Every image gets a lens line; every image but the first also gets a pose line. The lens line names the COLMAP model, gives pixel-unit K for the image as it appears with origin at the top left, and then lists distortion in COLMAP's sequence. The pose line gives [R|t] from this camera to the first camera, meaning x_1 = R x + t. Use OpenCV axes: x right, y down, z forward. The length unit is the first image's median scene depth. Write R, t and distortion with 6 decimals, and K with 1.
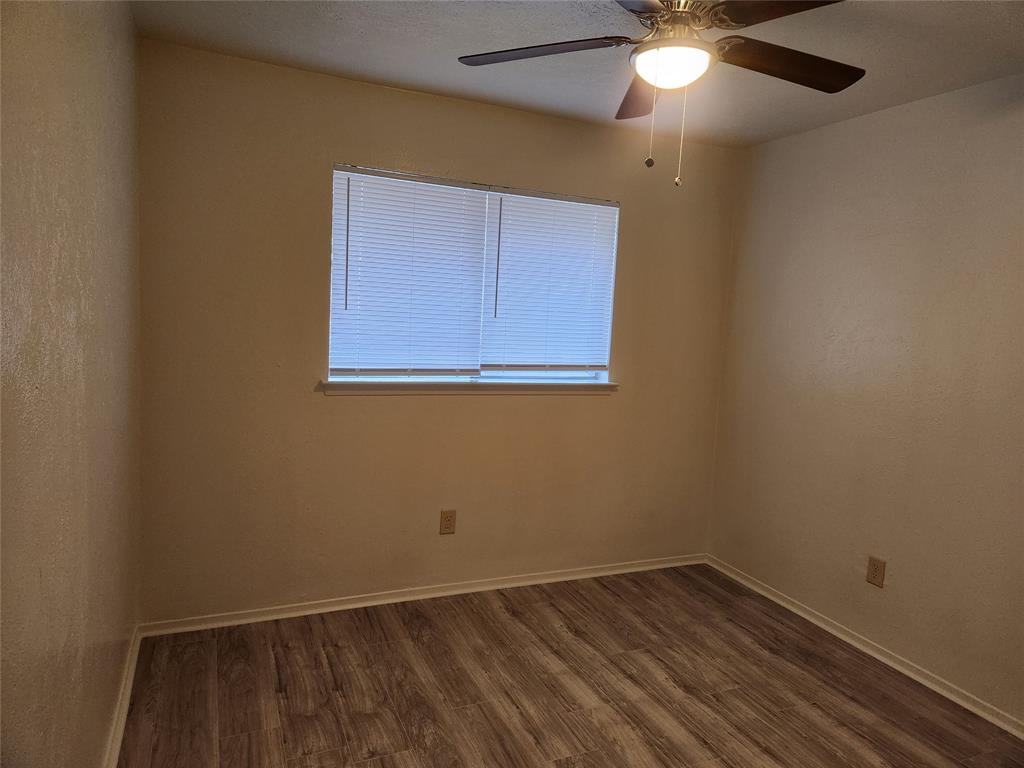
lens RADIAL K [[671.0, 0, 512.0], [0, 671.0, 384.0], [0, 0, 1]] dist [-0.075657, -0.000064]
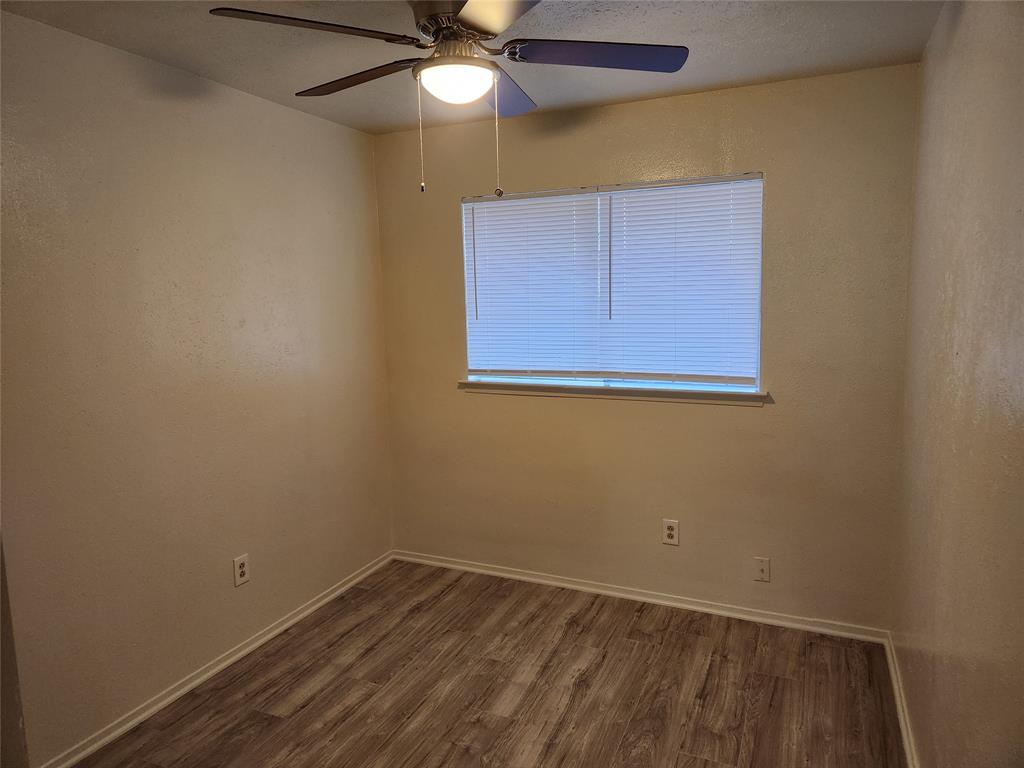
lens RADIAL K [[687.2, 0, 512.0], [0, 687.2, 384.0], [0, 0, 1]] dist [0.000123, -0.000800]
pose [[0.669549, 0.026775, -0.742285, 0.641552], [-0.030230, 0.999504, 0.008785, -0.009771], [0.742153, 0.016557, 0.670026, 0.216818]]
